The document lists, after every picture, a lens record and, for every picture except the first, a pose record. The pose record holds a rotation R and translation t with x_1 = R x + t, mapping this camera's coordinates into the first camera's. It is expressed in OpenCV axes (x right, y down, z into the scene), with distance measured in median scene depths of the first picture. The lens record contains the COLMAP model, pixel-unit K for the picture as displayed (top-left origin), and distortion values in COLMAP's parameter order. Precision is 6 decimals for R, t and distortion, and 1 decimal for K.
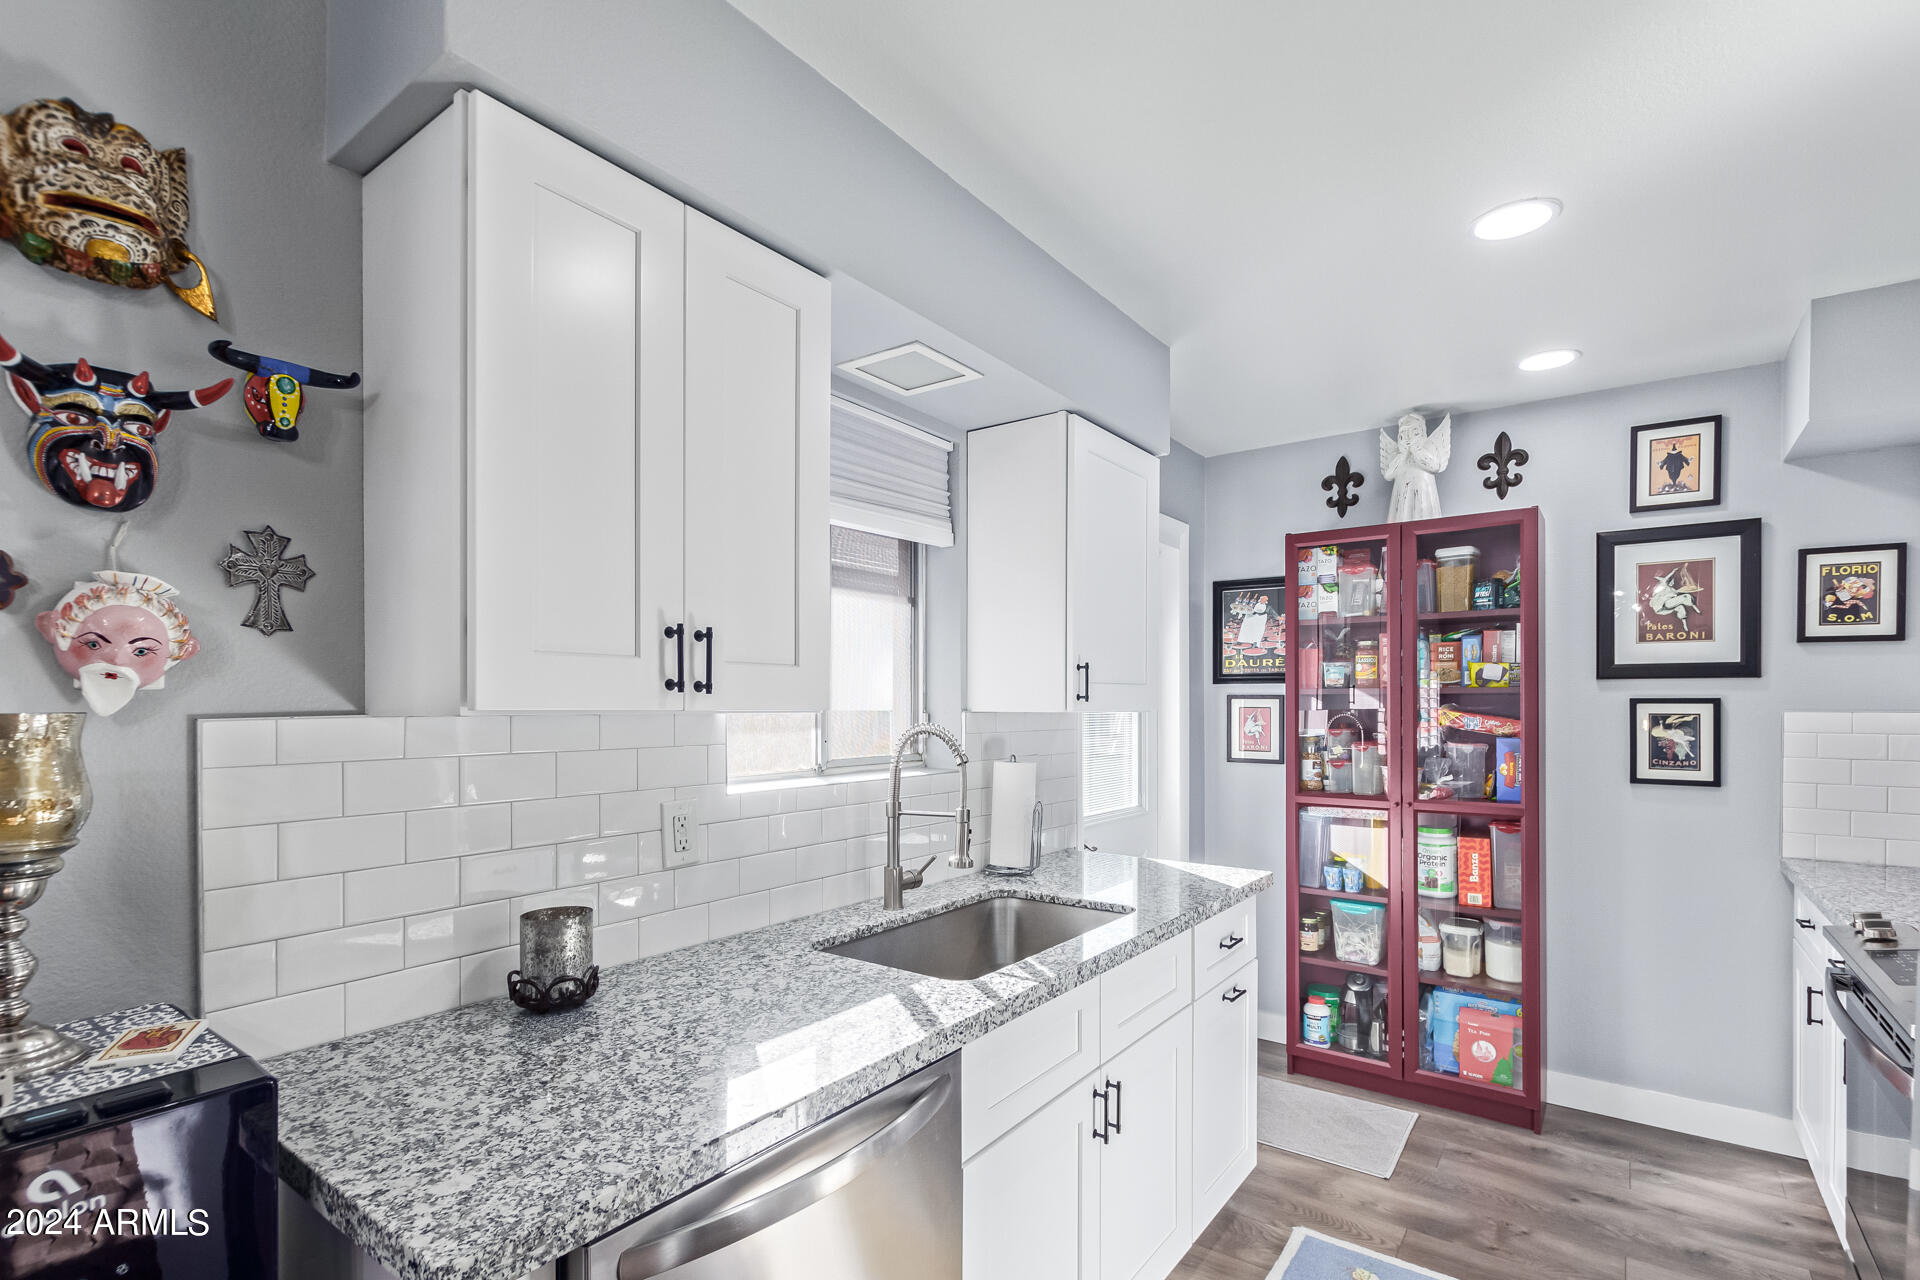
lens RADIAL K [[889.4, 0, 961.7], [0, 889.4, 699.2], [0, 0, 1]] dist [0.001164, -0.000999]
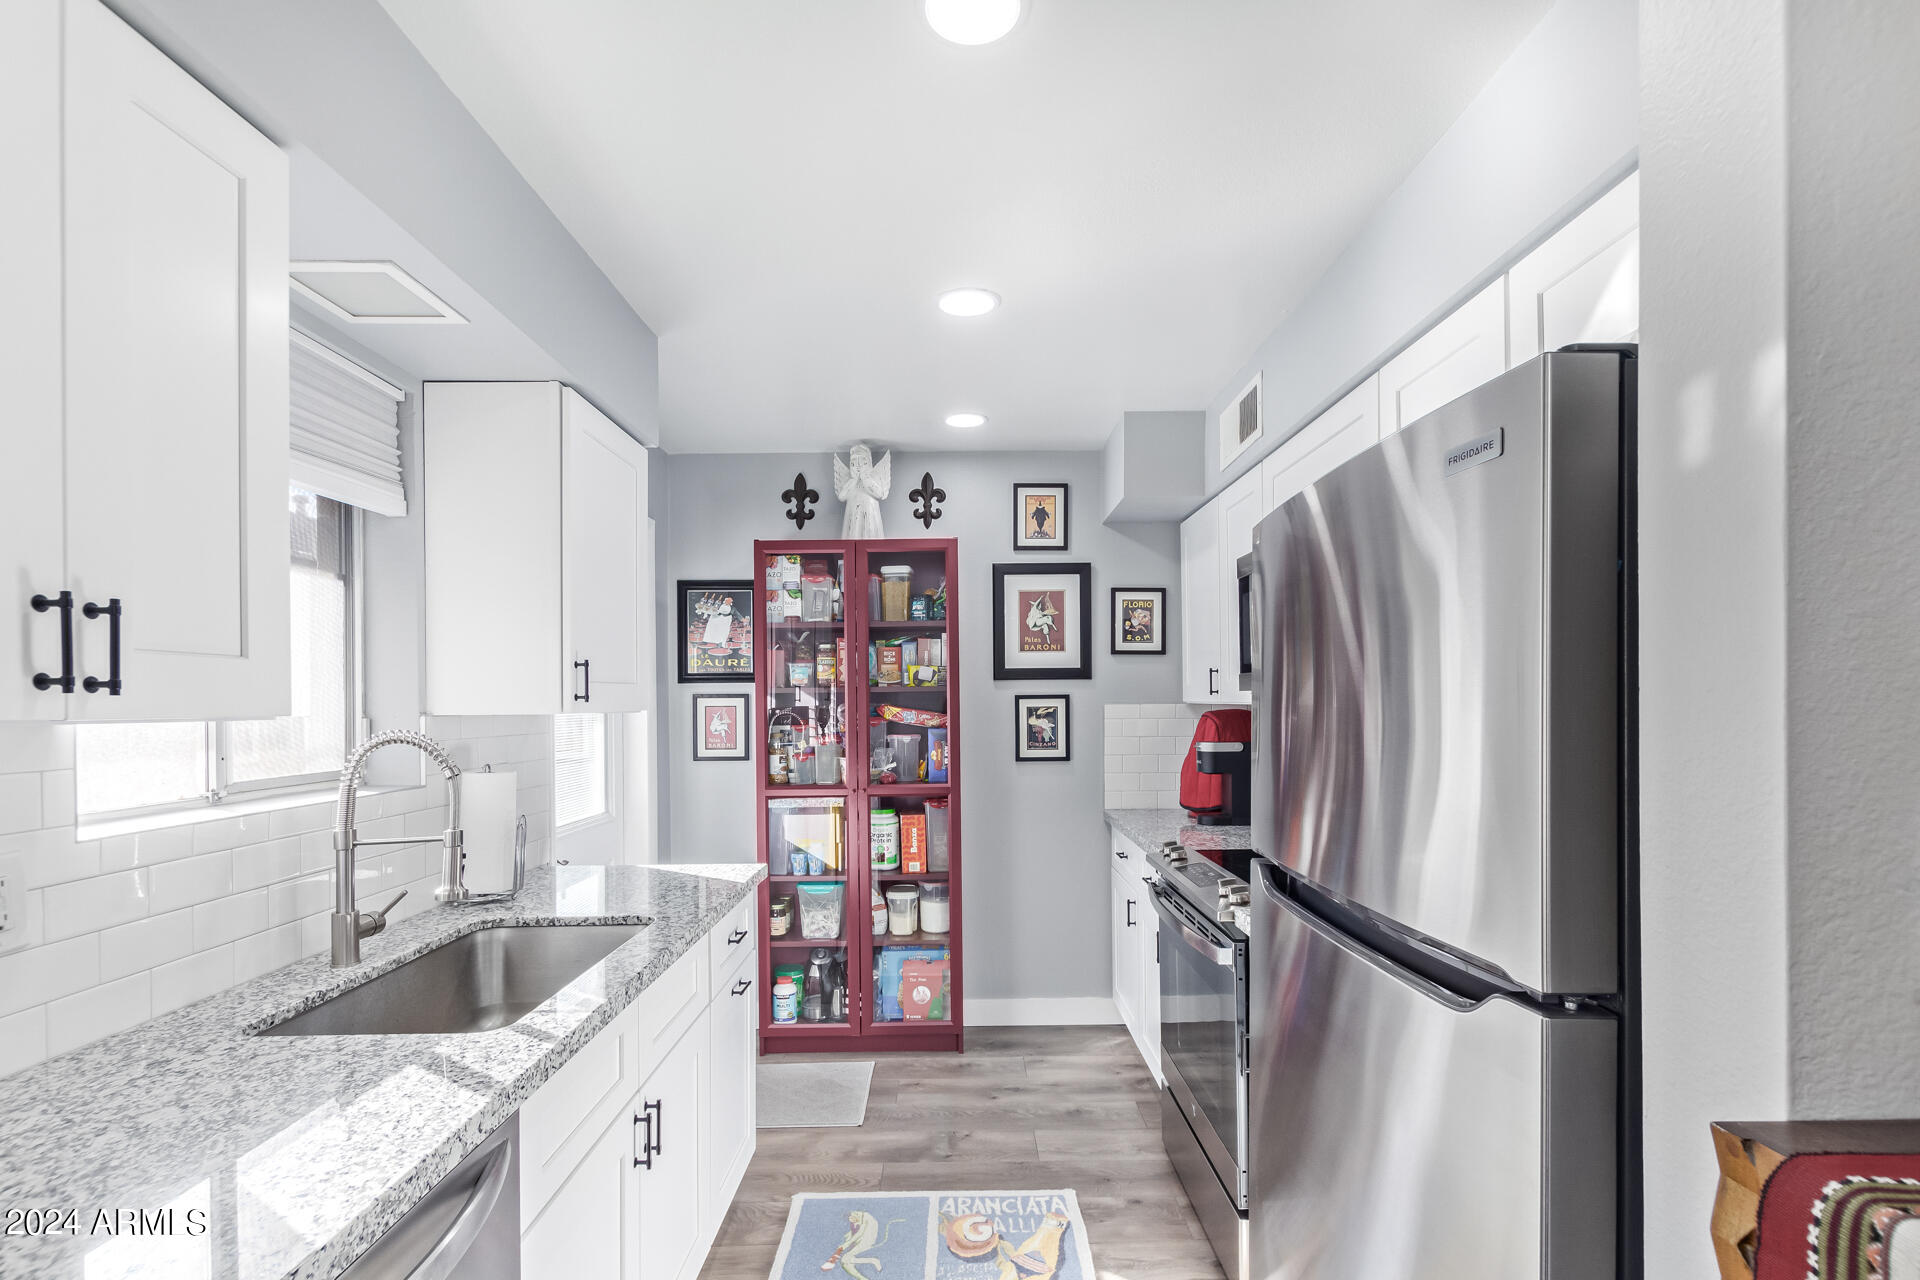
lens RADIAL K [[888.6, 0, 950.6], [0, 888.6, 696.8], [0, 0, 1]] dist [0.002840, -0.004598]
pose [[0.803916, -0.006588, 0.594706, -0.084651], [0.007893, 0.999969, 0.000407, 0.000033], [-0.594690, 0.004367, 0.803943, 0.028982]]
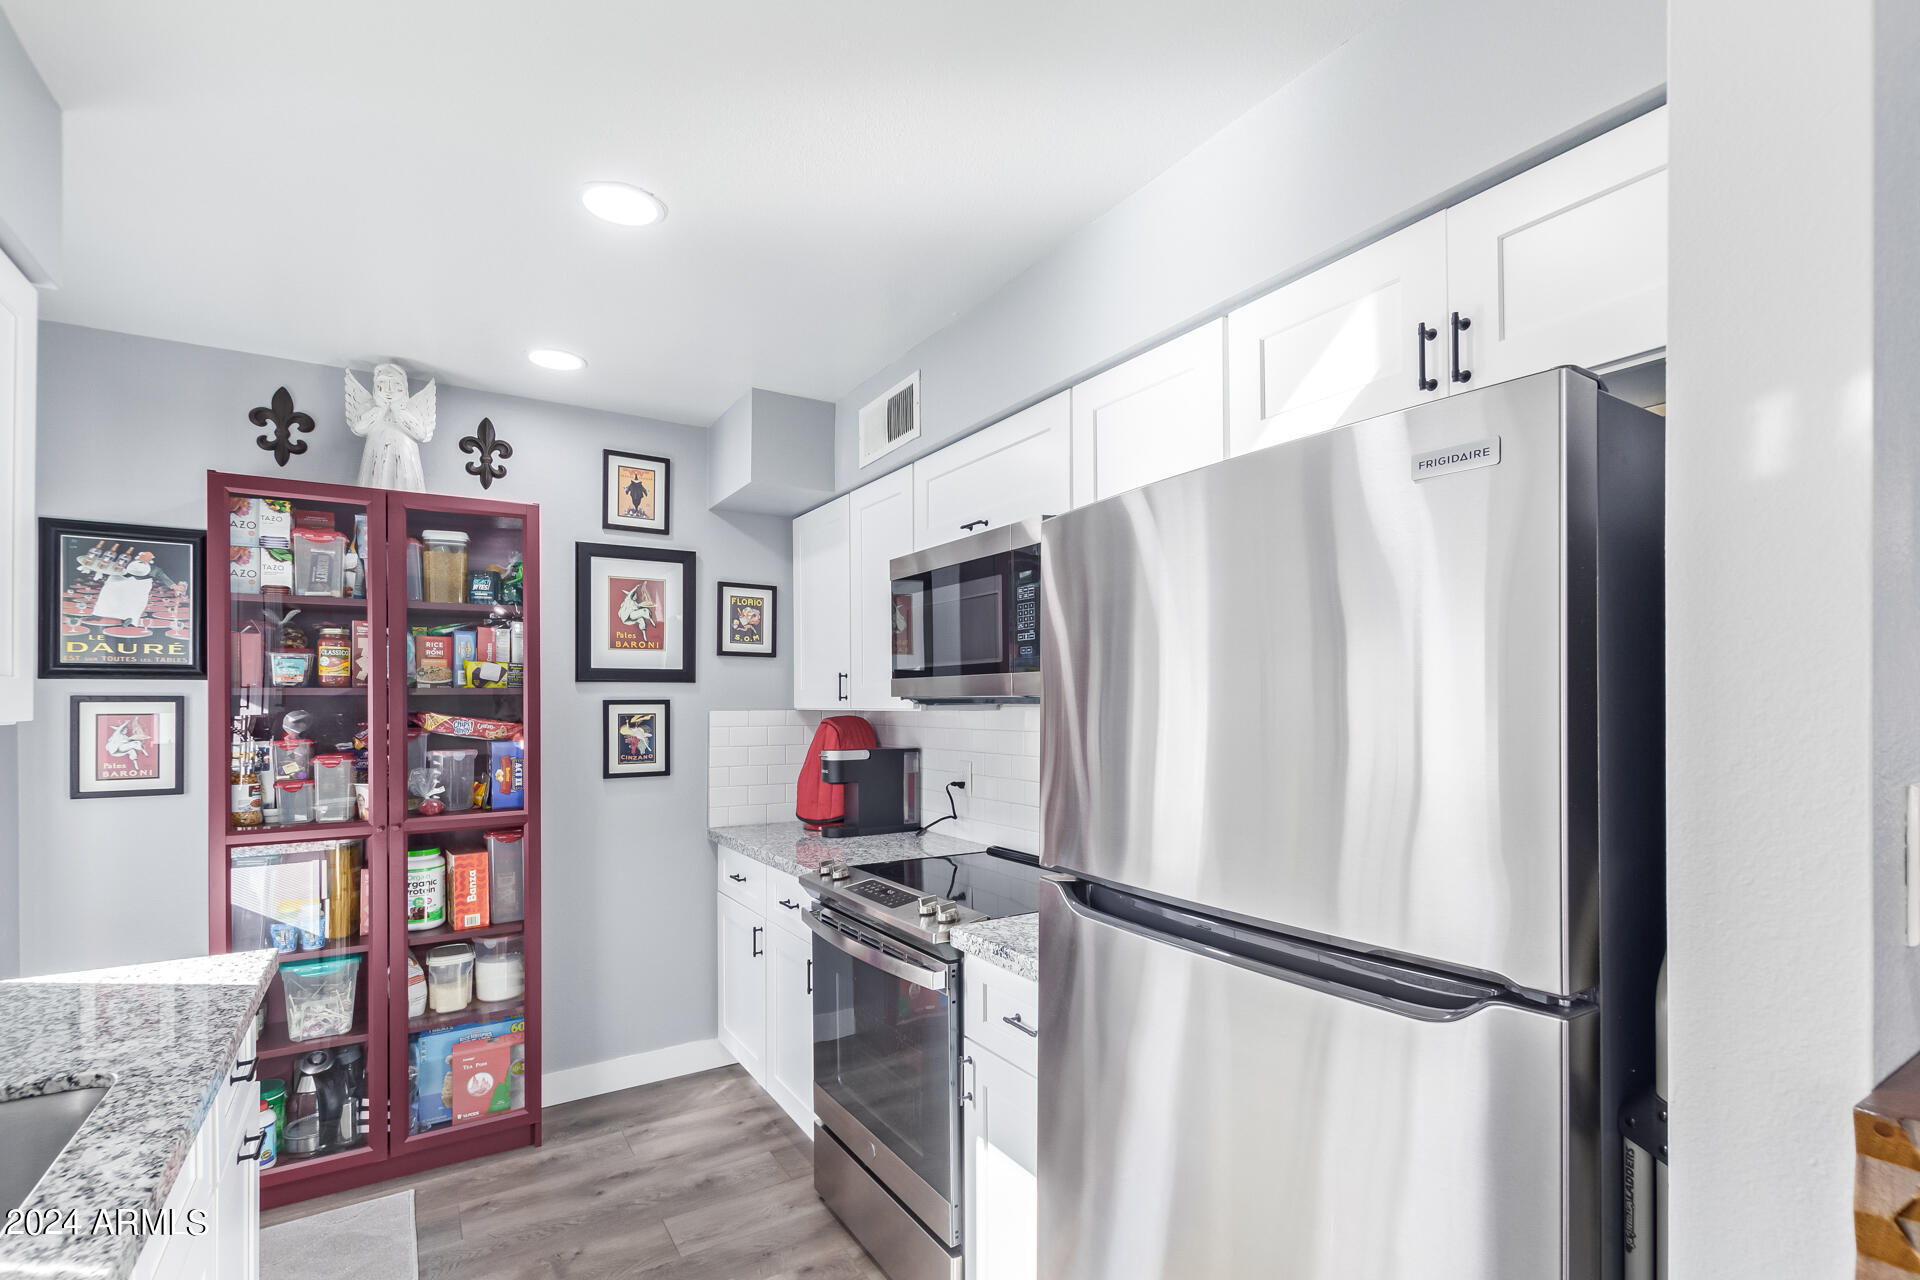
lens RADIAL K [[888.8, 0, 969.5], [0, 888.8, 694.1], [0, 0, 1]] dist [0.002899, -0.000676]
pose [[0.353491, 0.005090, 0.935424, -0.101188], [0.002823, 0.999975, -0.006508, 0.000081], [-0.935434, 0.004941, 0.353467, 0.209548]]
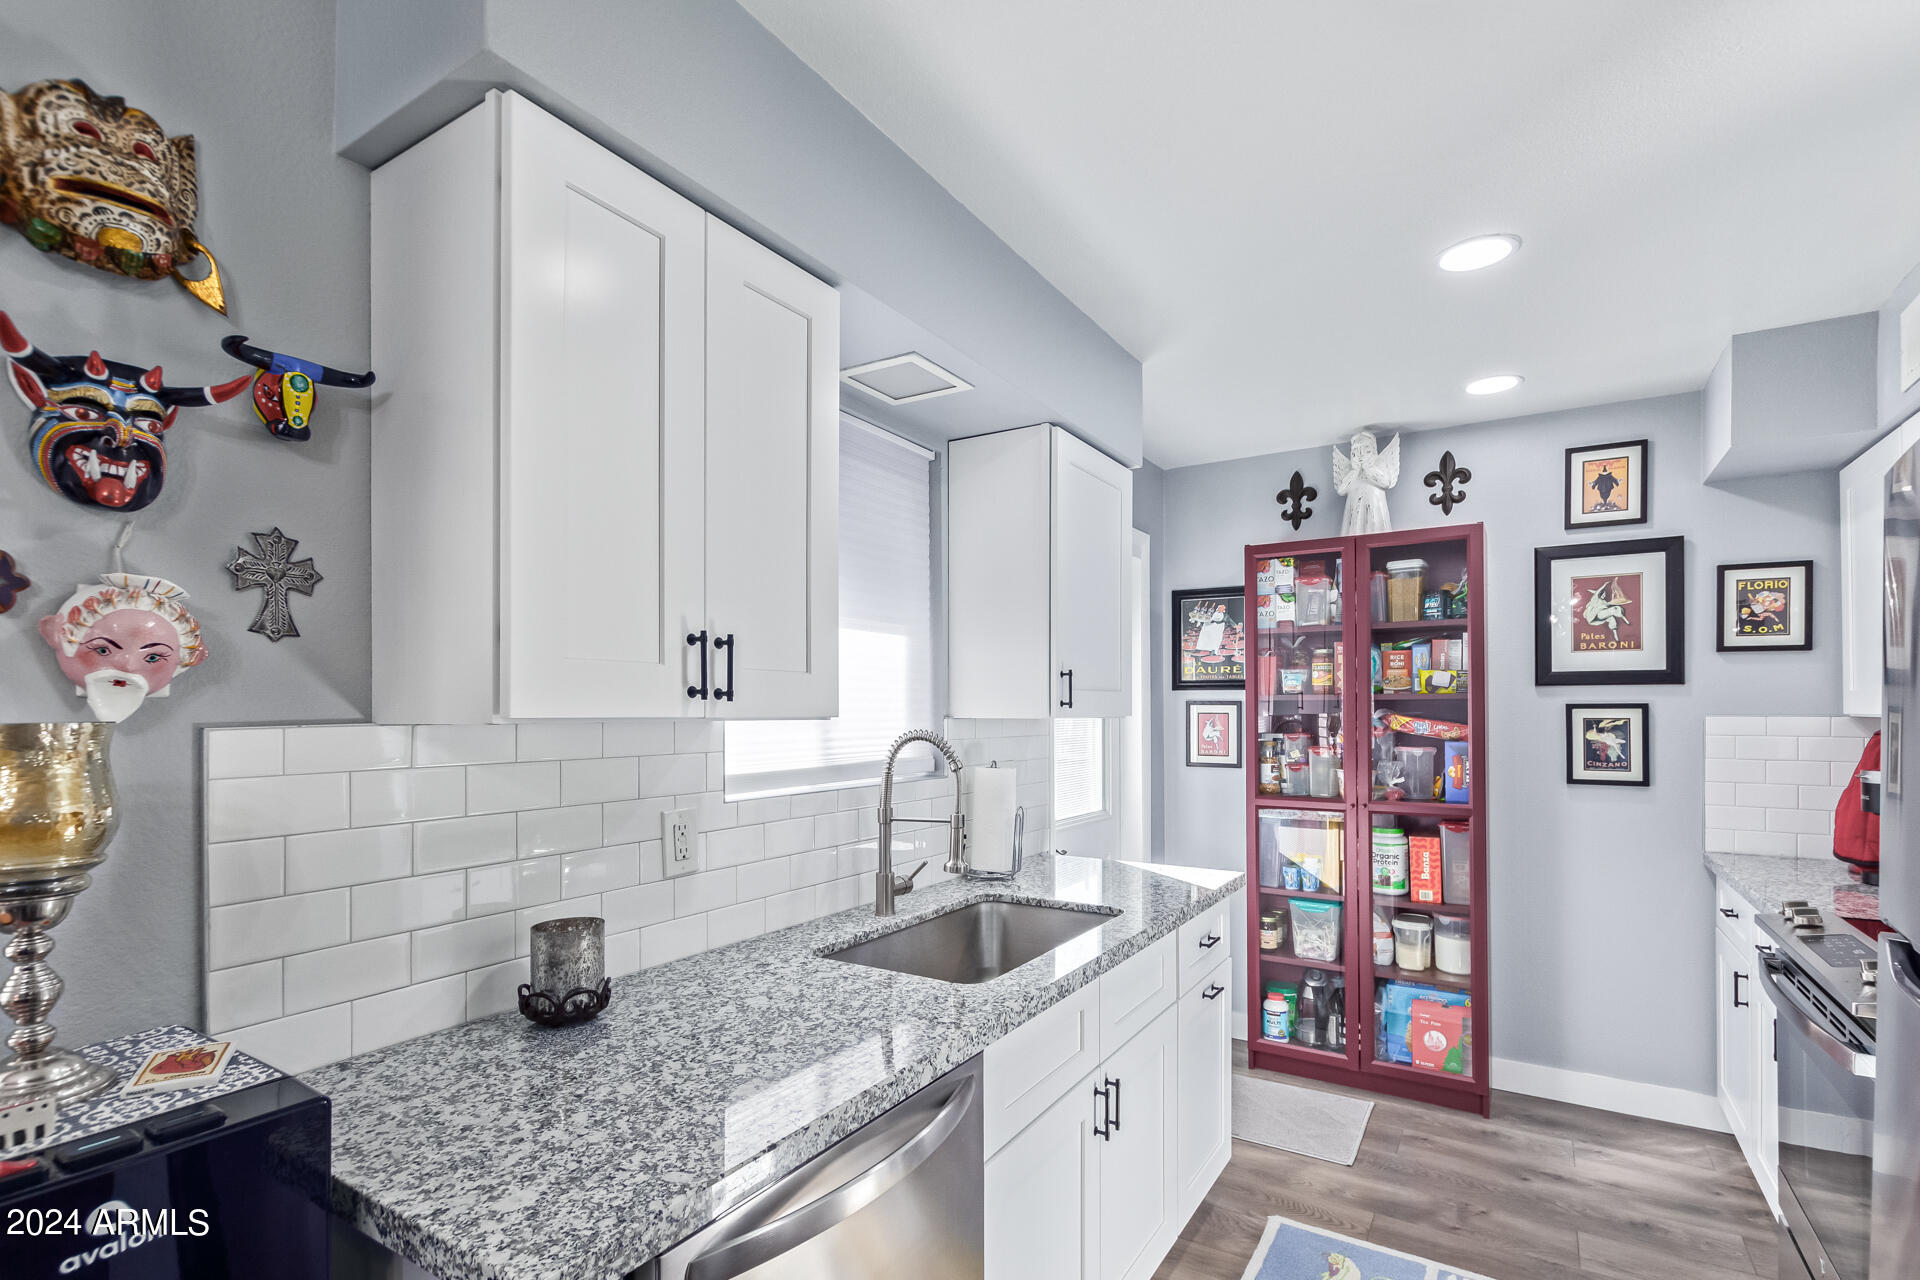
lens RADIAL K [[887.9, 0, 958.7], [0, 887.9, 699.7], [0, 0, 1]] dist [0.001570, -0.000801]
pose [[0.997445, -0.001321, 0.071431, -0.048921], [0.001796, 0.999977, -0.006586, -0.000329], [-0.071421, 0.006697, 0.997424, -0.006015]]
